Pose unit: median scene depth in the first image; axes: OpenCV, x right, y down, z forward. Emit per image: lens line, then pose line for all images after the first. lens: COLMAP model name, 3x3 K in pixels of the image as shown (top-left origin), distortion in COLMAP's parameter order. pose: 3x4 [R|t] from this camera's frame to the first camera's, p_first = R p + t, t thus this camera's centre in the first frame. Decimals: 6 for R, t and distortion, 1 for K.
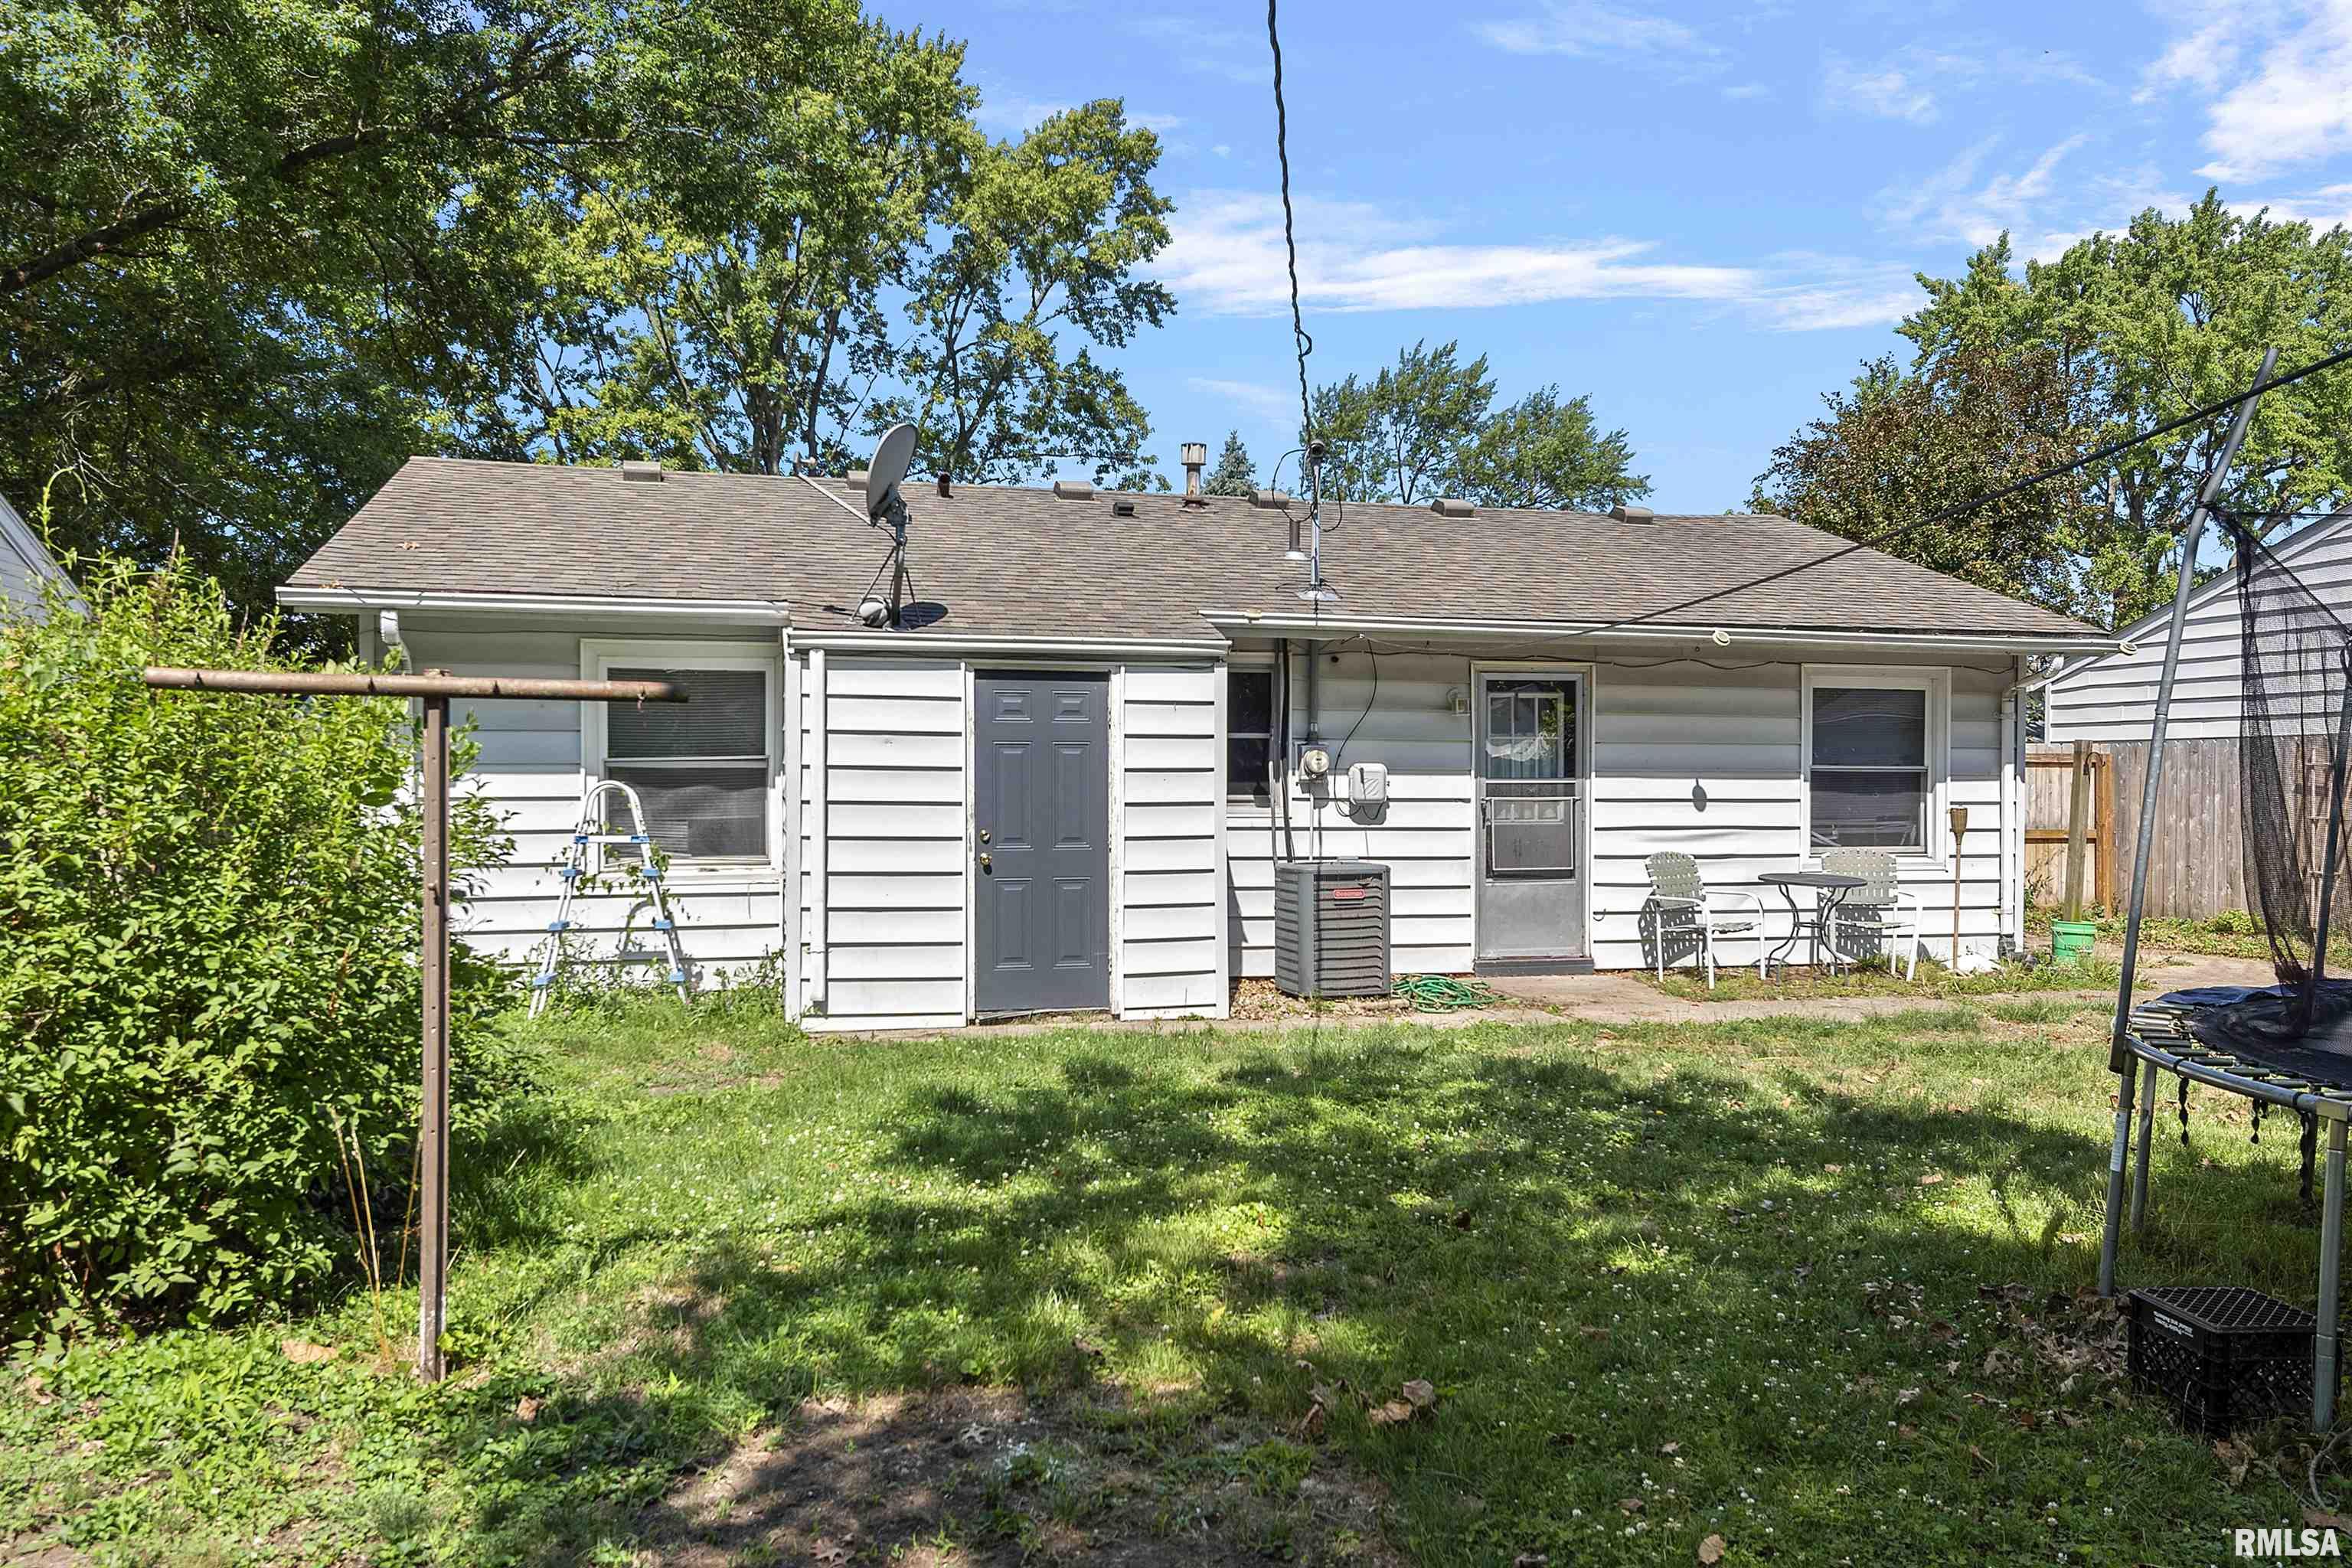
lens RADIAL K [[1825.2, 0, 1176.0], [0, 1825.2, 784.0], [0, 0, 1]] dist [0.015434, 0.005143]
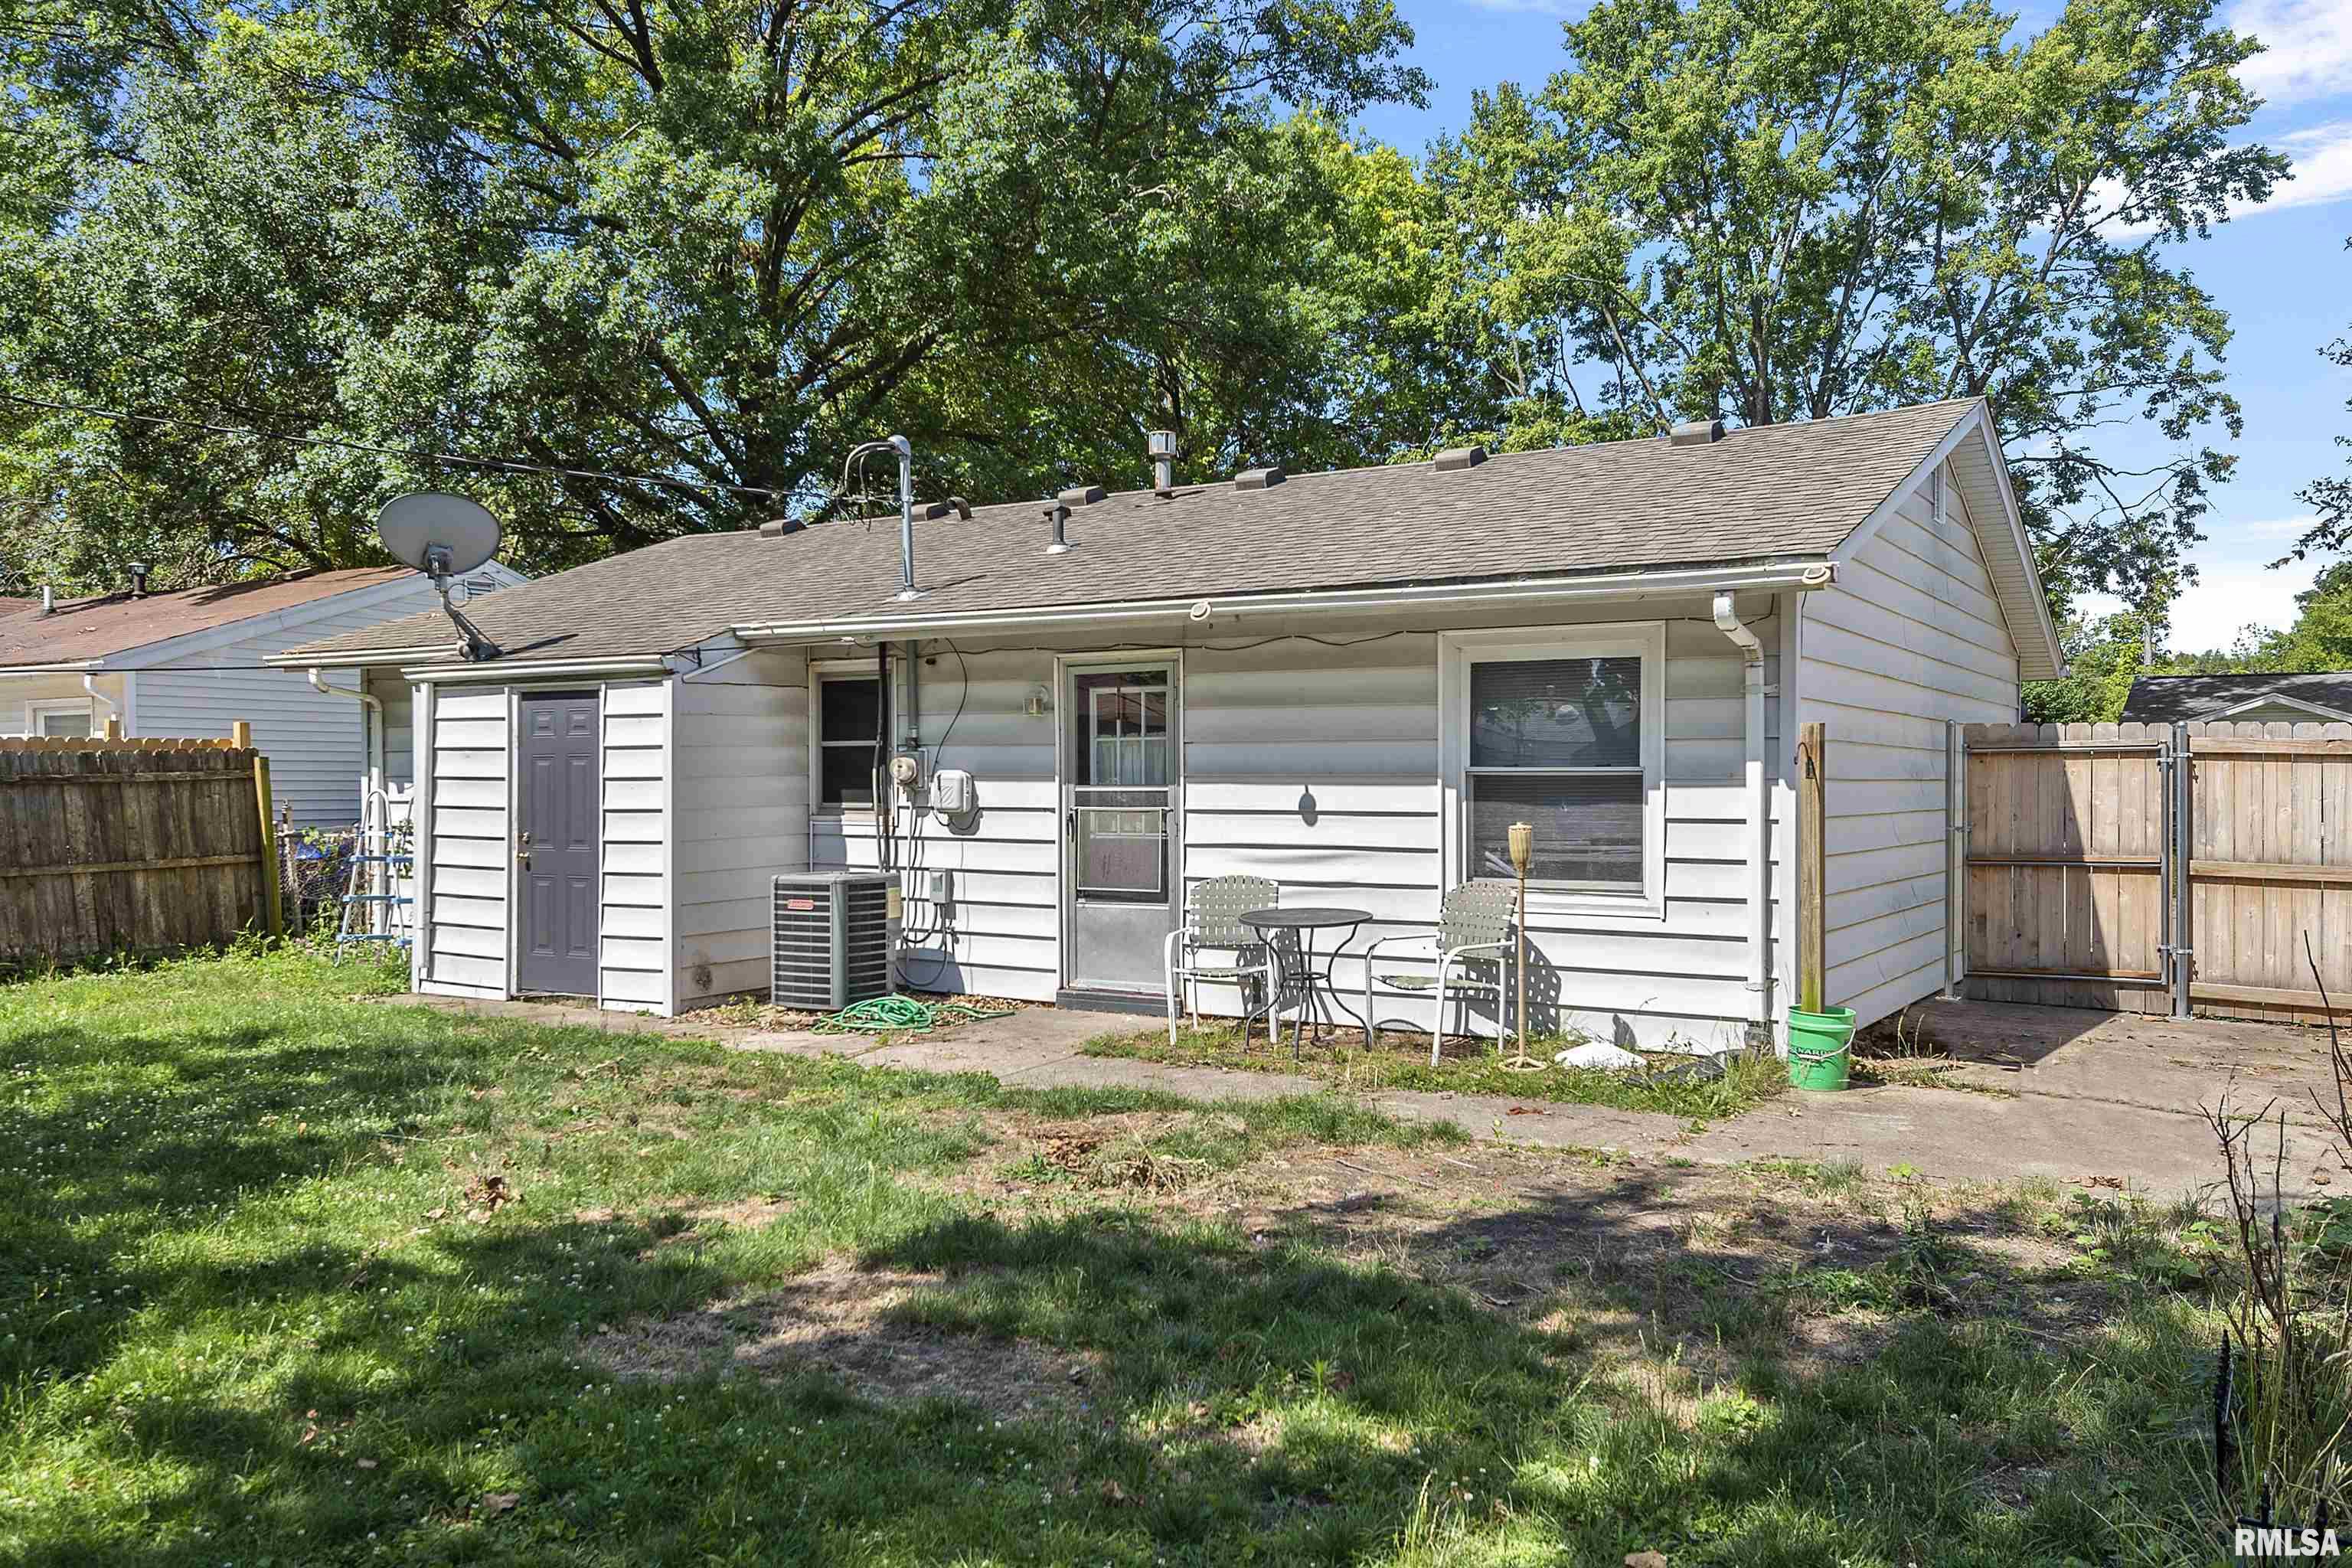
lens RADIAL K [[1825.2, 0, 1176.0], [0, 1825.2, 784.0], [0, 0, 1]] dist [0.015434, 0.005143]
pose [[0.686596, -0.001761, -0.727037, 0.847316], [0.000948, 0.999998, -0.001528, -0.002368], [0.727039, 0.000360, 0.686596, 0.425373]]
